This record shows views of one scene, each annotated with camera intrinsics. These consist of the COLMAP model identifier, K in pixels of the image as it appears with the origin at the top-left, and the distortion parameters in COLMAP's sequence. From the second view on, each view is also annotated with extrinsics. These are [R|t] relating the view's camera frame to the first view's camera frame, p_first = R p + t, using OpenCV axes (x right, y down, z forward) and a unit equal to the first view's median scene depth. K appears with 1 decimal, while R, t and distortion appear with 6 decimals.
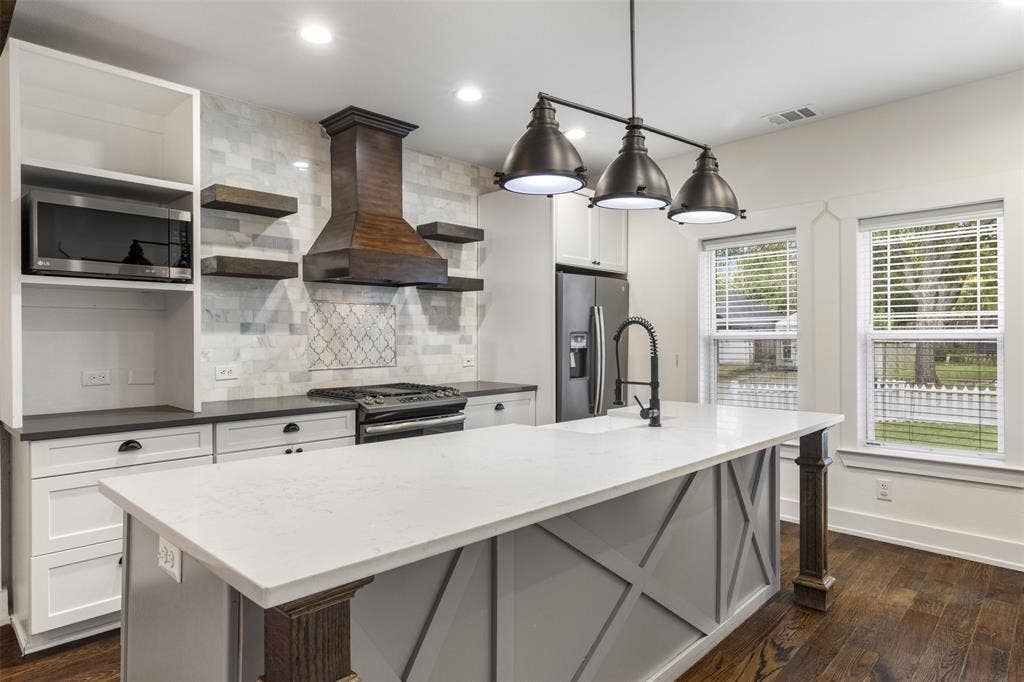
lens RADIAL K [[611.3, 0, 513.3], [0, 611.3, 338.2], [0, 0, 1]] dist [0.000965, 0.000425]
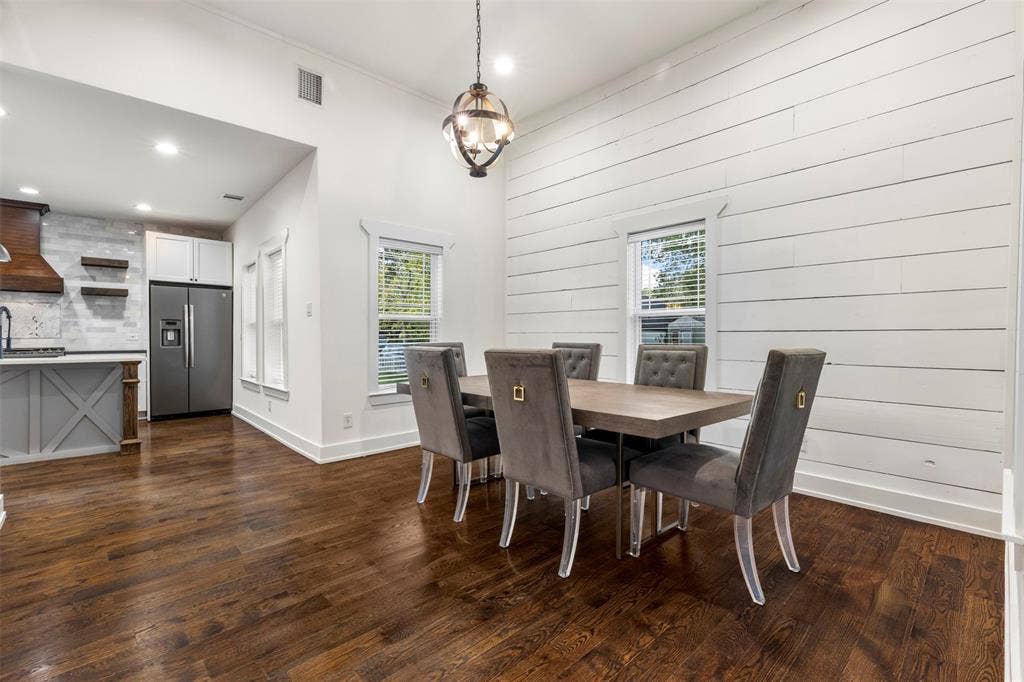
lens RADIAL K [[457.1, 0, 515.0], [0, 457.1, 341.9], [0, 0, 1]] dist [0.001823, 0.000056]
pose [[0.998290, 0.003121, -0.058372, 1.375708], [-0.002987, 0.999993, 0.002385, 0.057226], [0.058379, -0.002206, 0.998292, -0.288858]]
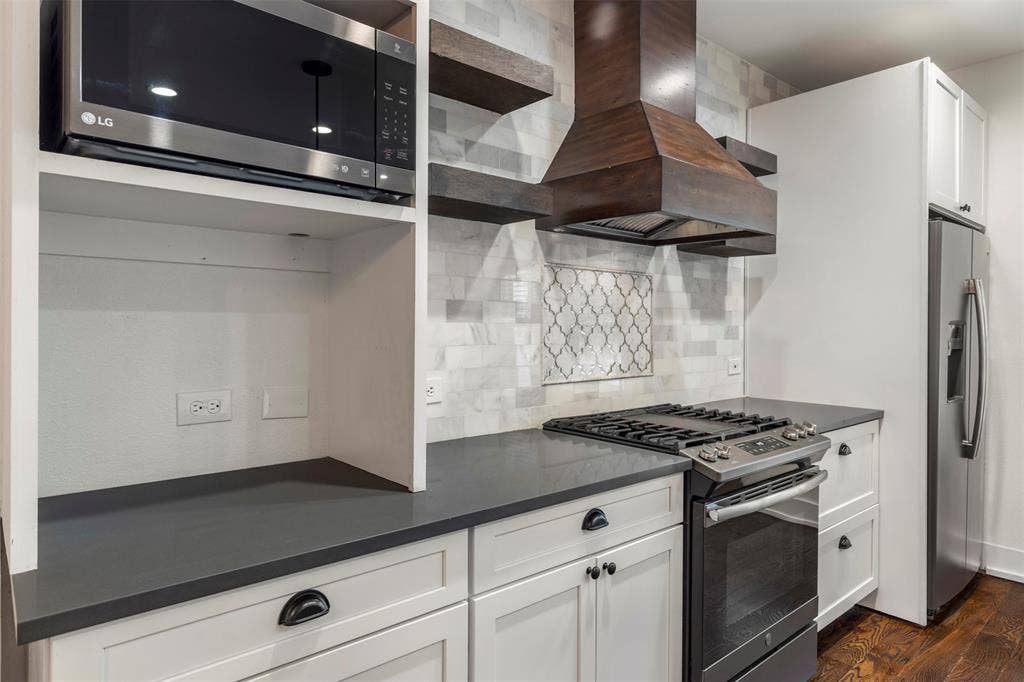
lens RADIAL K [[611.3, 0, 502.2], [0, 611.3, 326.2], [0, 0, 1]] dist [0.000965, 0.000425]
pose [[0.995298, 0.007977, -0.096527, -0.322428], [-0.008383, 0.999958, -0.003794, 0.000085], [0.096493, 0.004585, 0.995323, 0.433980]]
